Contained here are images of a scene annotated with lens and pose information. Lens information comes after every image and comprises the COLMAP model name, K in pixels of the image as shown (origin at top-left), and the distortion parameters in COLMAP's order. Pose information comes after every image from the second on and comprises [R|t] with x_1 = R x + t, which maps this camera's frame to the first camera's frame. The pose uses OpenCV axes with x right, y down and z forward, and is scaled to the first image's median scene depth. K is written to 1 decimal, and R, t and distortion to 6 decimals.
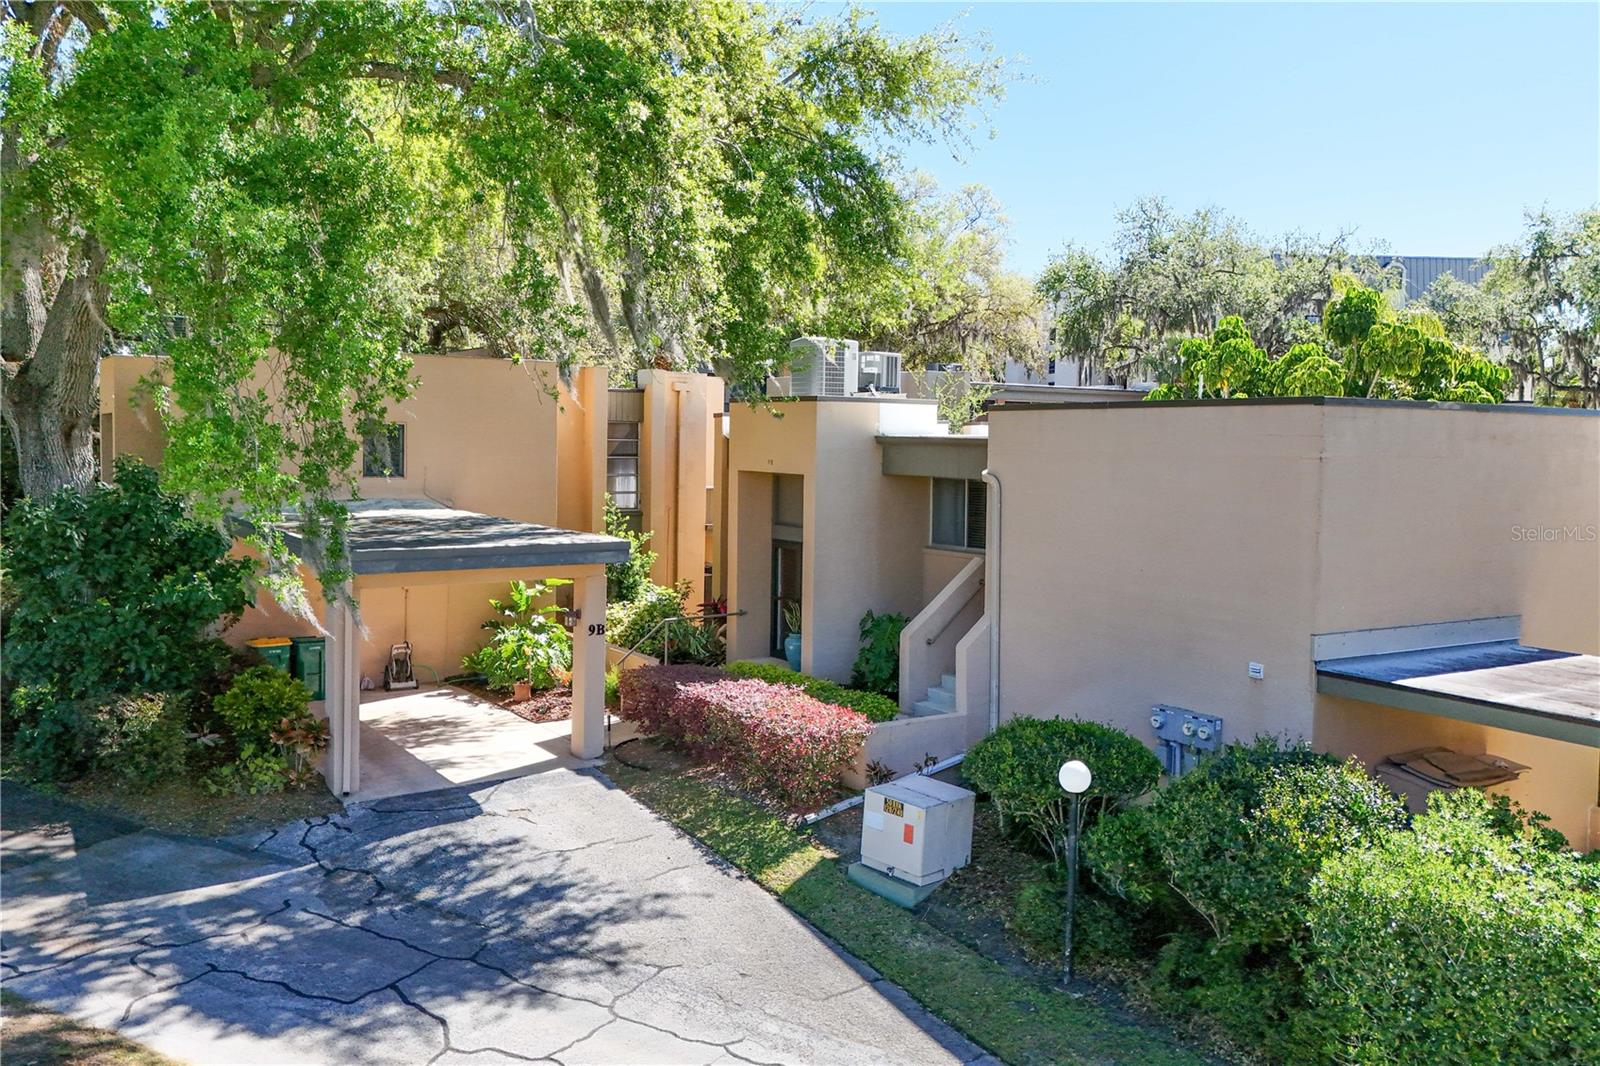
lens RADIAL K [[1214.5, 0, 791.4], [0, 1214.5, 437.6], [0, 0, 1]] dist [0.032725, -0.045664]
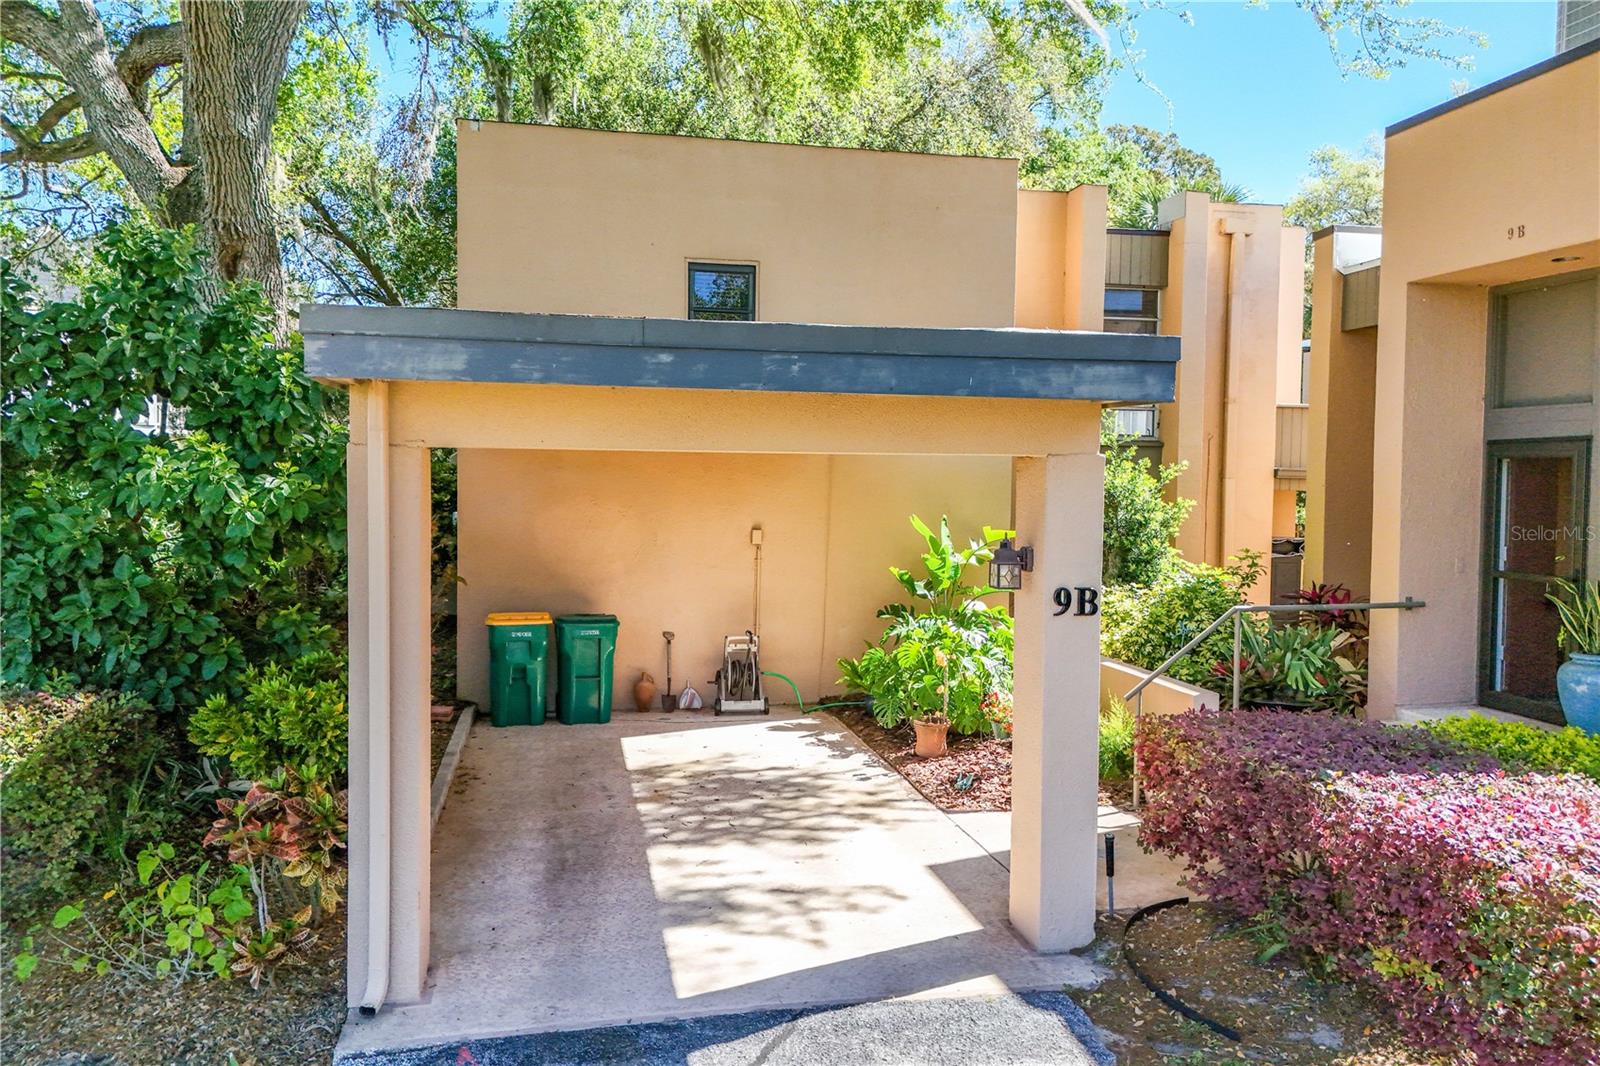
lens RADIAL K [[1129.9, 0, 832.7], [0, 1129.9, 512.3], [0, 0, 1]] dist [0.080999, -0.099953]
pose [[0.929704, 0.012981, -0.368078, -0.118508], [-0.002601, 0.999585, 0.028684, 0.139226], [0.368298, -0.025710, 0.929352, 0.754010]]
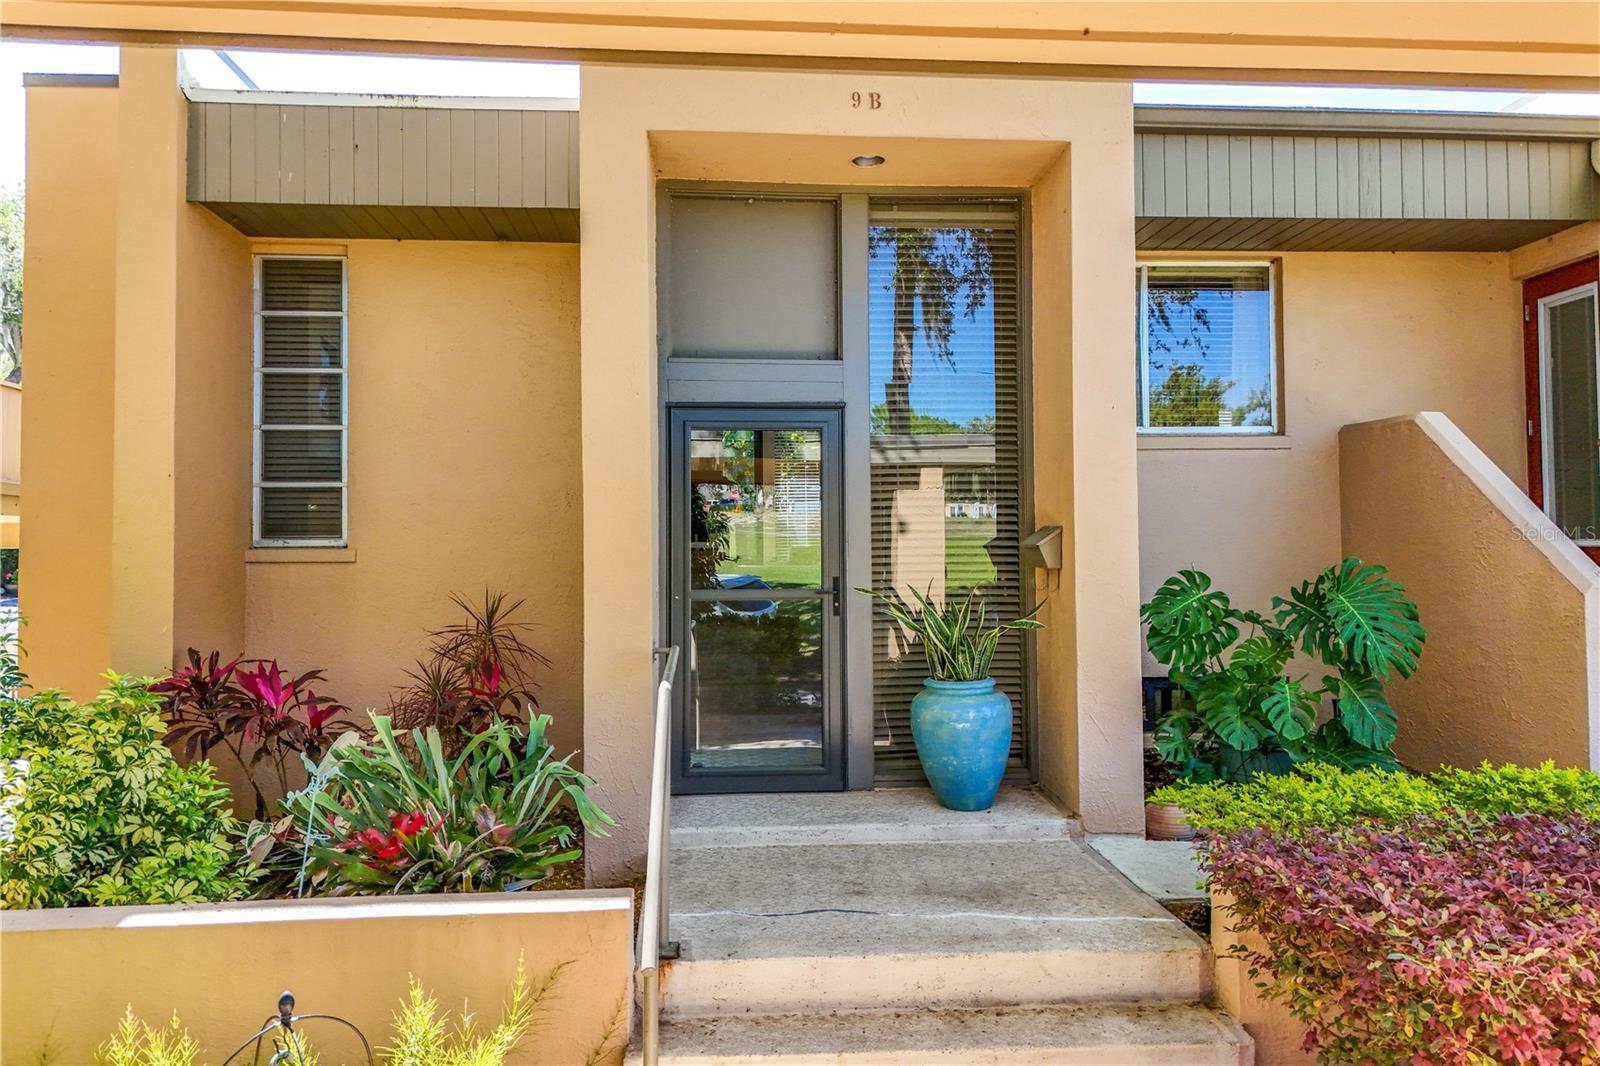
lens RADIAL K [[1168.9, 0, 806.7], [0, 1168.9, 507.7], [0, 0, 1]] dist [0.060763, -0.050828]
pose [[0.512277, 0.019977, 0.858588, -0.358673], [0.005246, 0.999638, -0.026389, 0.167380], [-0.858804, 0.018023, 0.511986, 1.184178]]
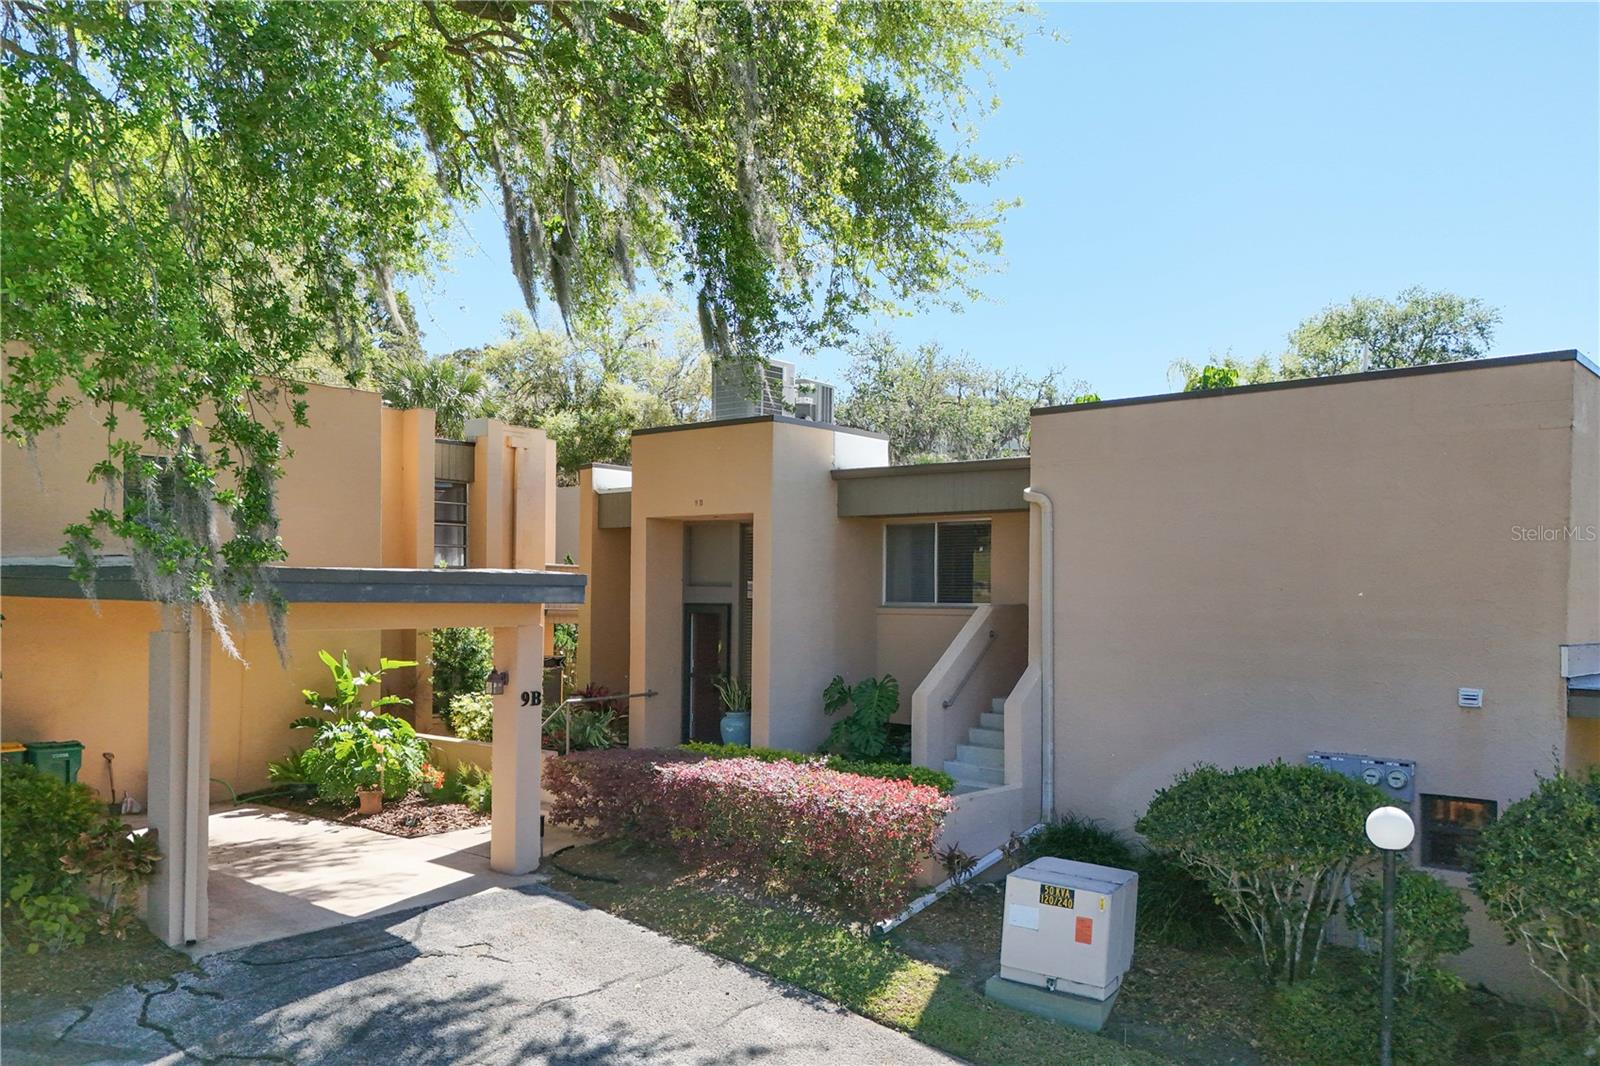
lens RADIAL K [[1160.6, 0, 757.4], [0, 1160.6, 598.9], [0, 0, 1]] dist [0.050883, -0.058243]
pose [[0.968302, -0.002259, 0.249771, -0.234037], [0.000518, 0.999975, 0.007033, 0.106097], [-0.249781, -0.006680, 0.968279, 0.325532]]
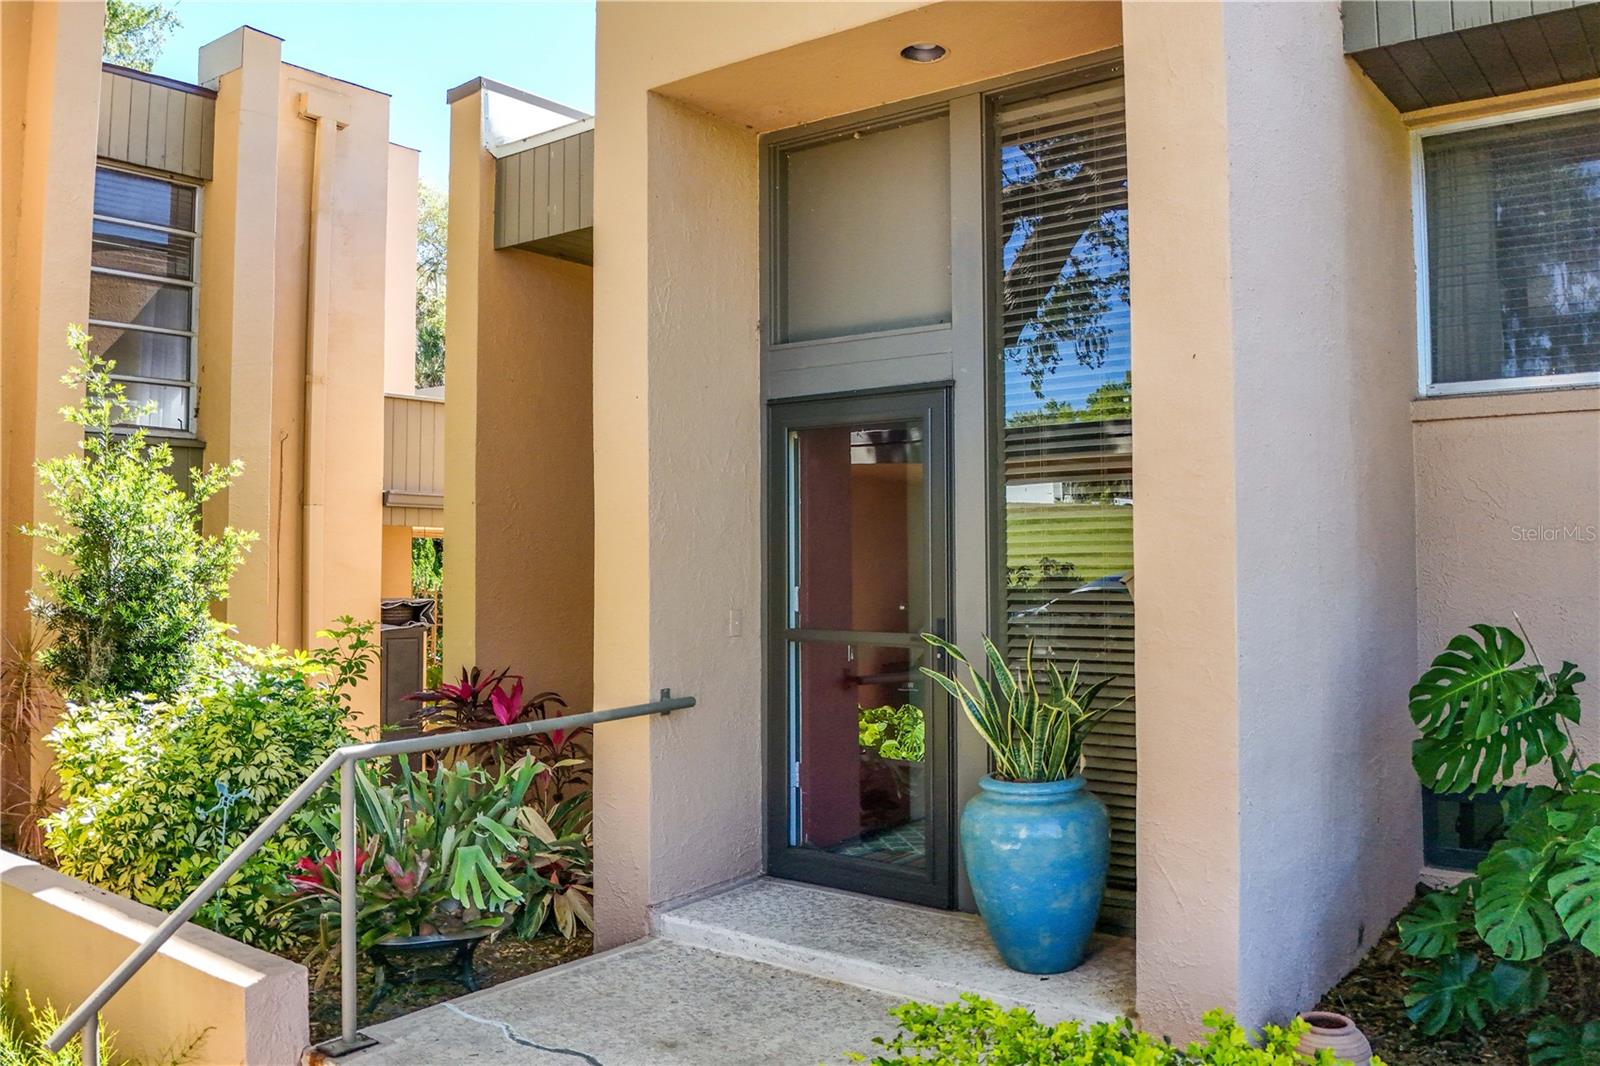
lens RADIAL K [[1273.4, 0, 754.3], [0, 1273.4, 499.4], [0, 0, 1]] dist [-0.077470, -0.004379]
pose [[0.956110, 0.001740, 0.293002, -0.135488], [0.009949, 0.999213, -0.038398, 0.162010], [-0.292838, 0.039628, 0.955341, 1.083421]]
